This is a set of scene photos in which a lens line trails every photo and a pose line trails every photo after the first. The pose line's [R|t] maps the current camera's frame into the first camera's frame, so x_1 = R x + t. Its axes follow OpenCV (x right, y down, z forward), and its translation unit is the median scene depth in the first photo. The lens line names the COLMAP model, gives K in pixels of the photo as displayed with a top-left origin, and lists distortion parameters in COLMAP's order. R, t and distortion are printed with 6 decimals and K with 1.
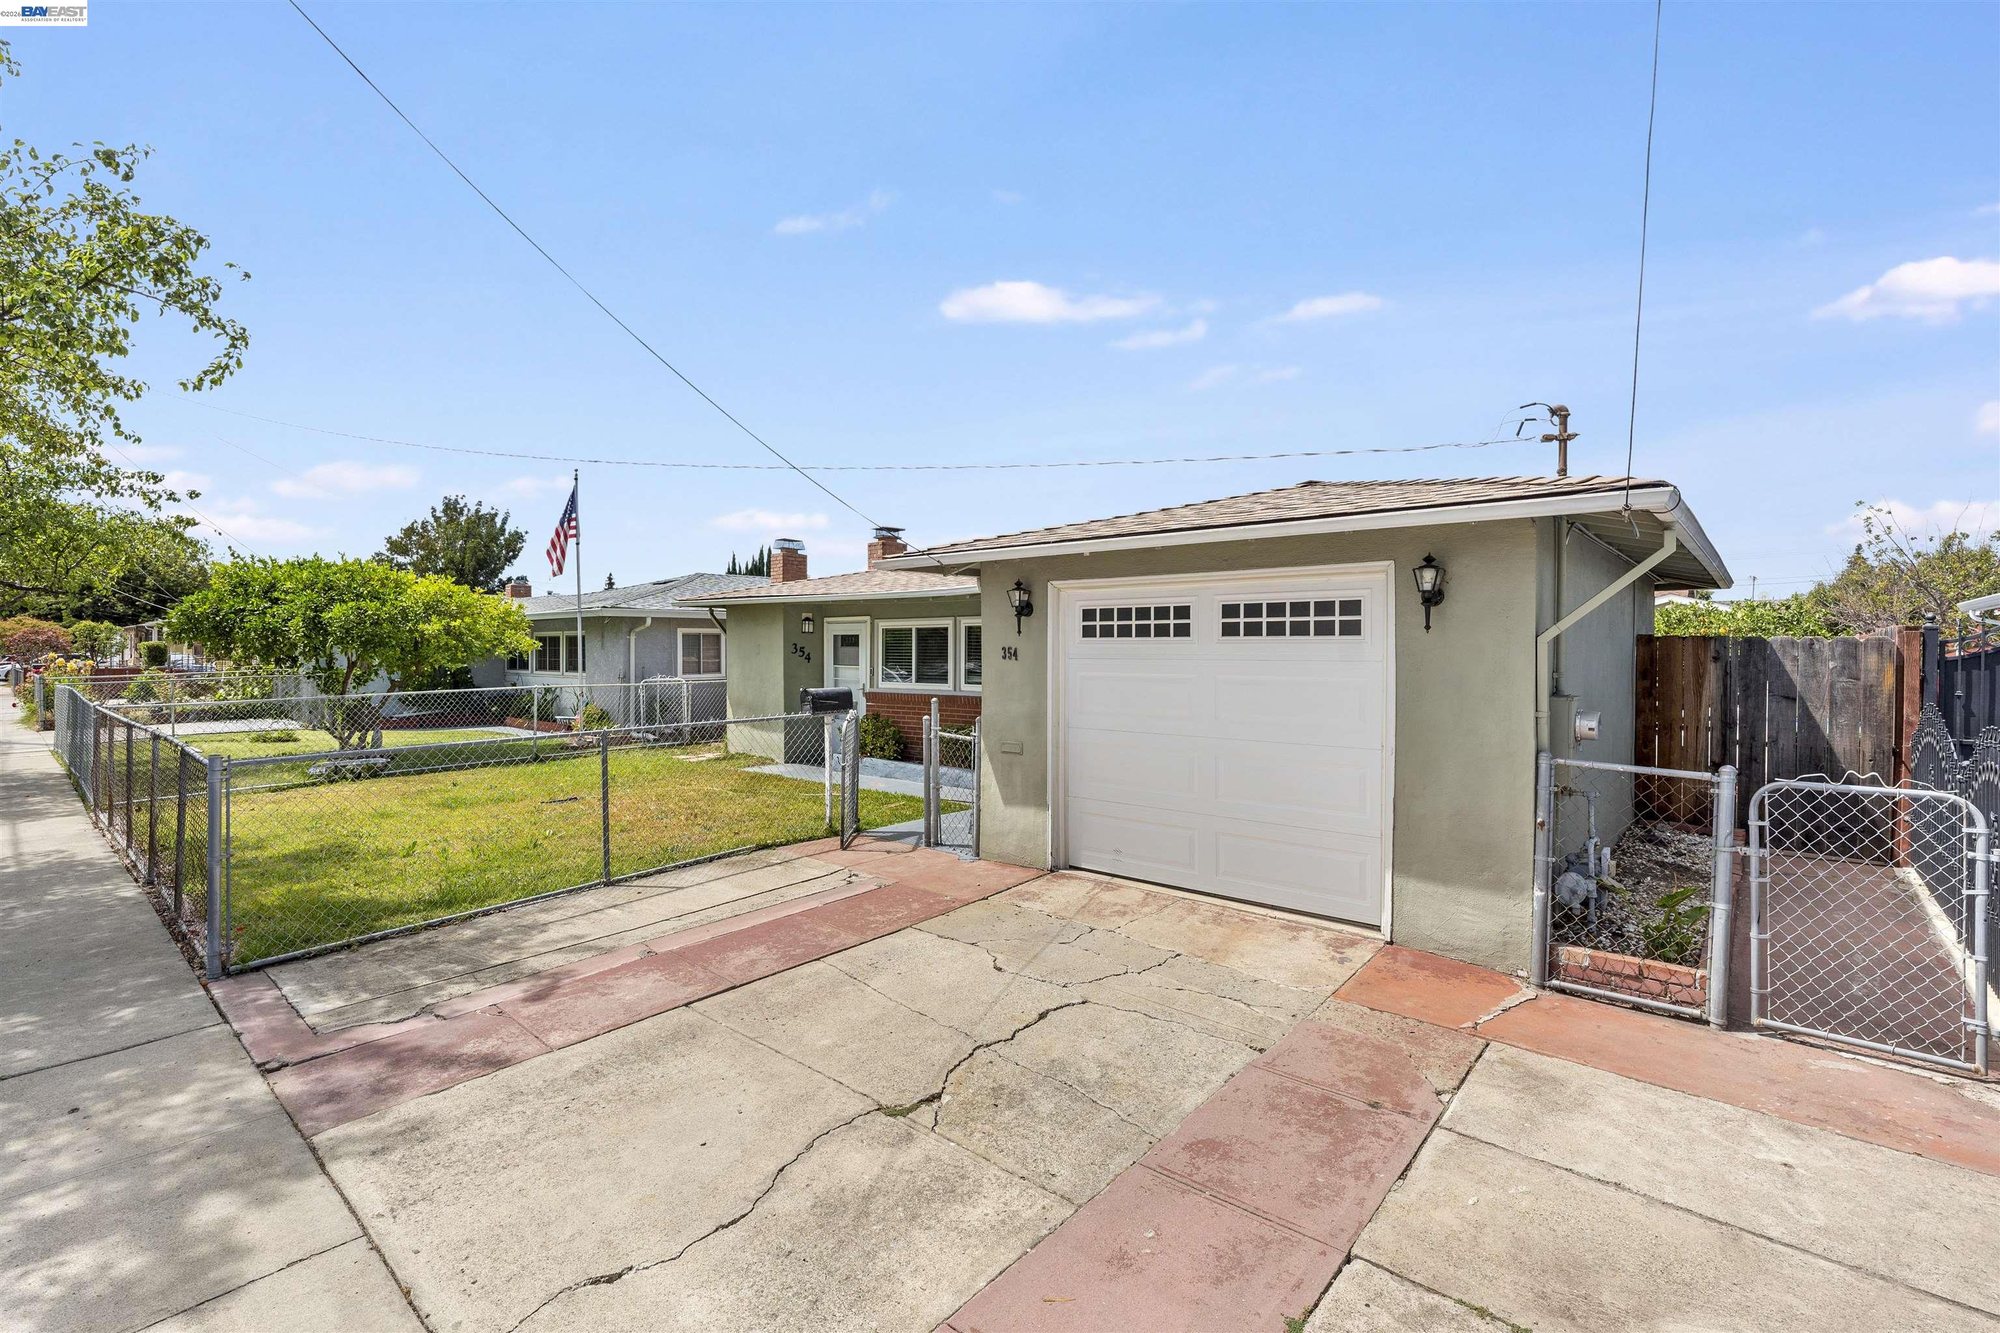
lens RADIAL K [[851.3, 0, 991.3], [0, 851.3, 668.9], [0, 0, 1]] dist [-0.002086, 0.000143]
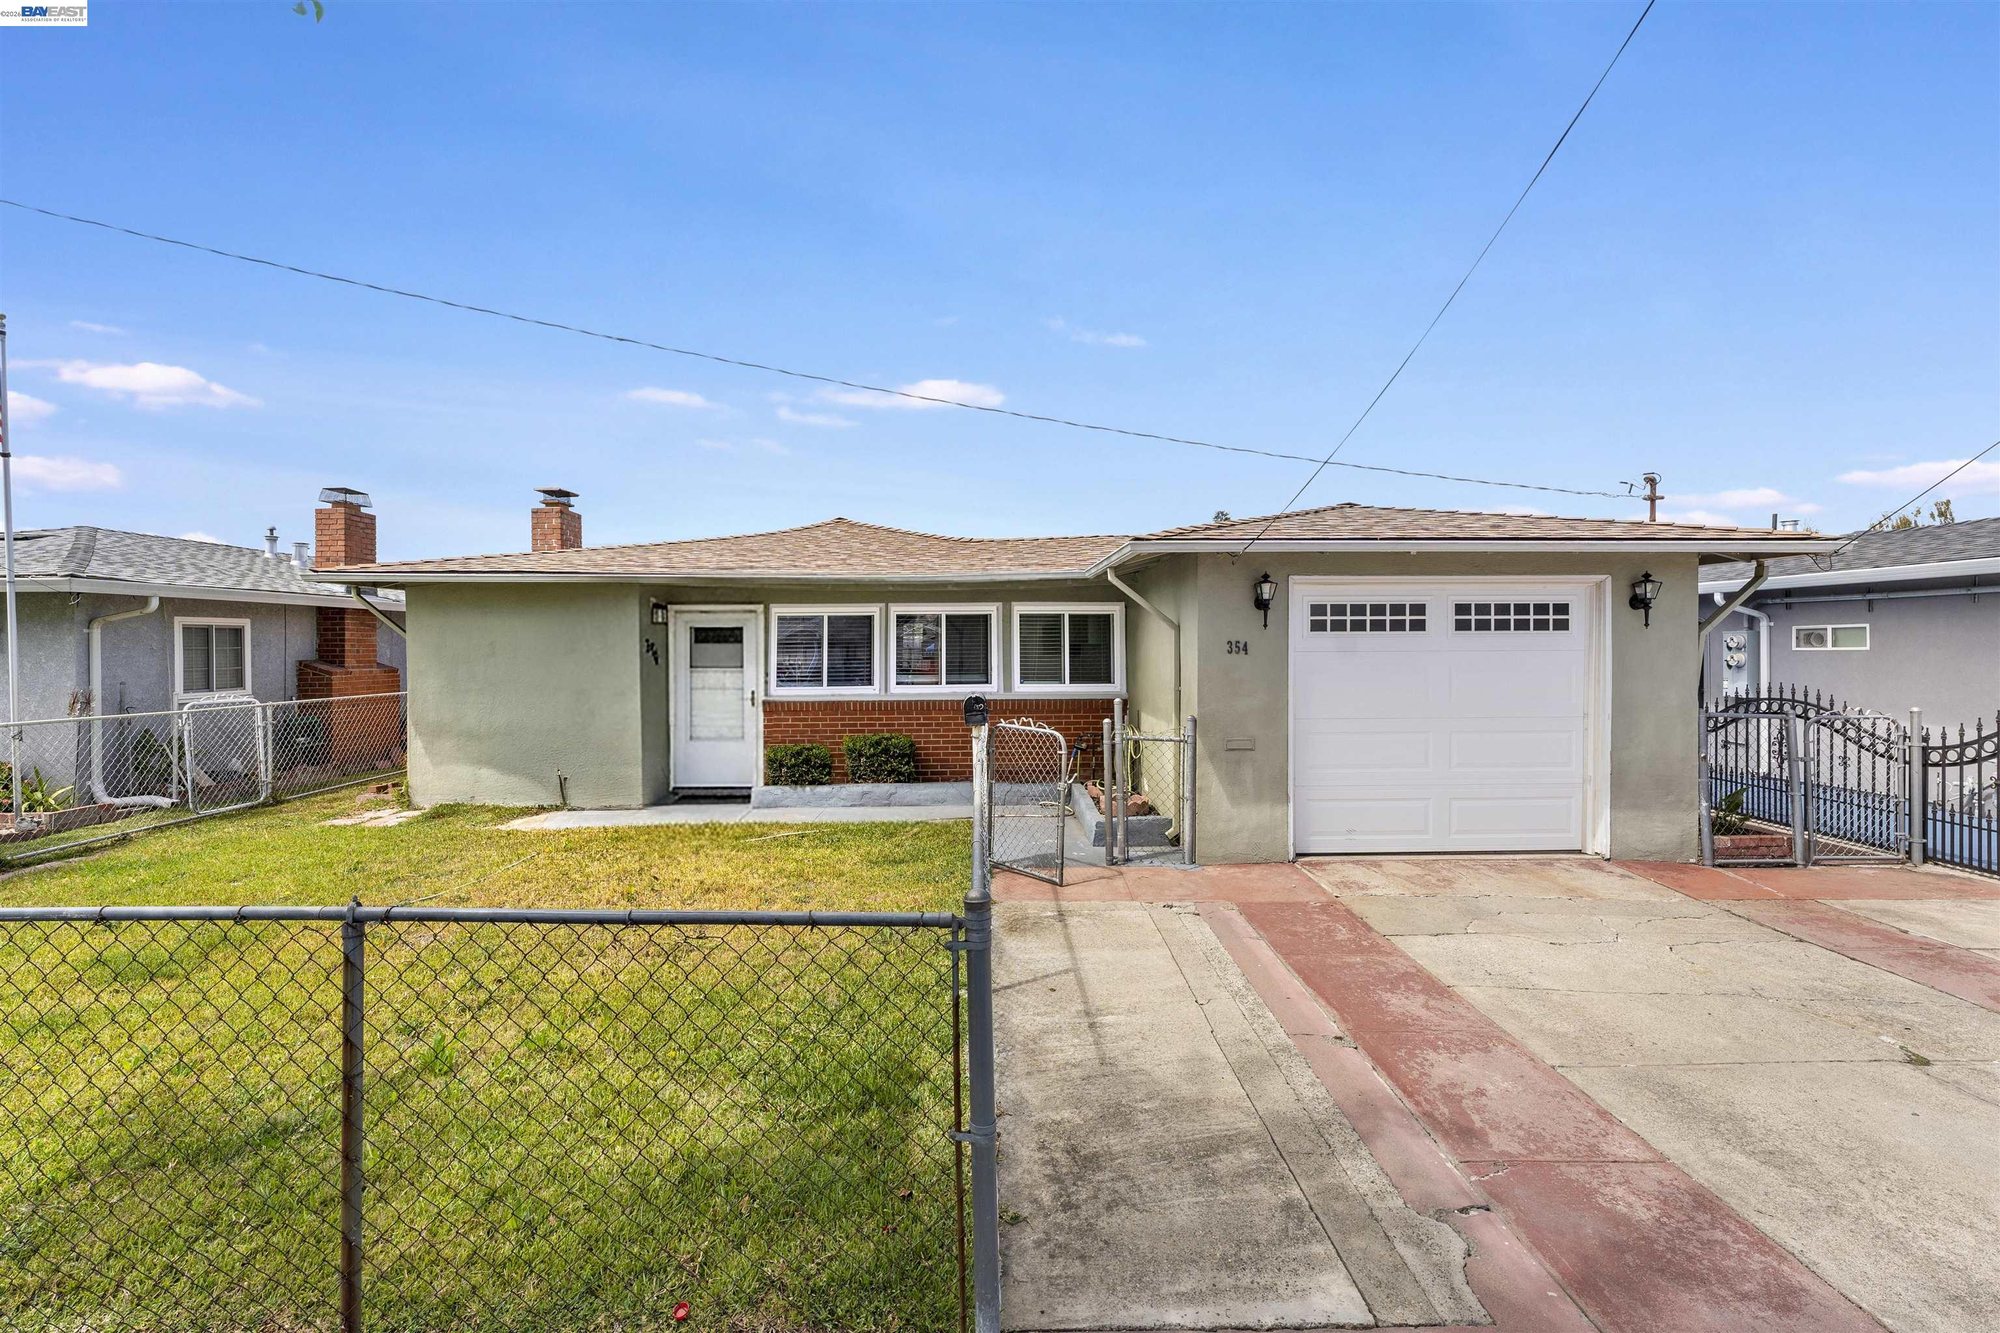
lens RADIAL K [[831.2, 0, 990.1], [0, 831.2, 666.8], [0, 0, 1]] dist [-0.004404, 0.000429]
pose [[0.757426, -0.019358, 0.652634, -0.978806], [0.021581, 0.999756, 0.004607, -0.007960], [-0.652564, 0.010595, 0.757659, 0.561261]]
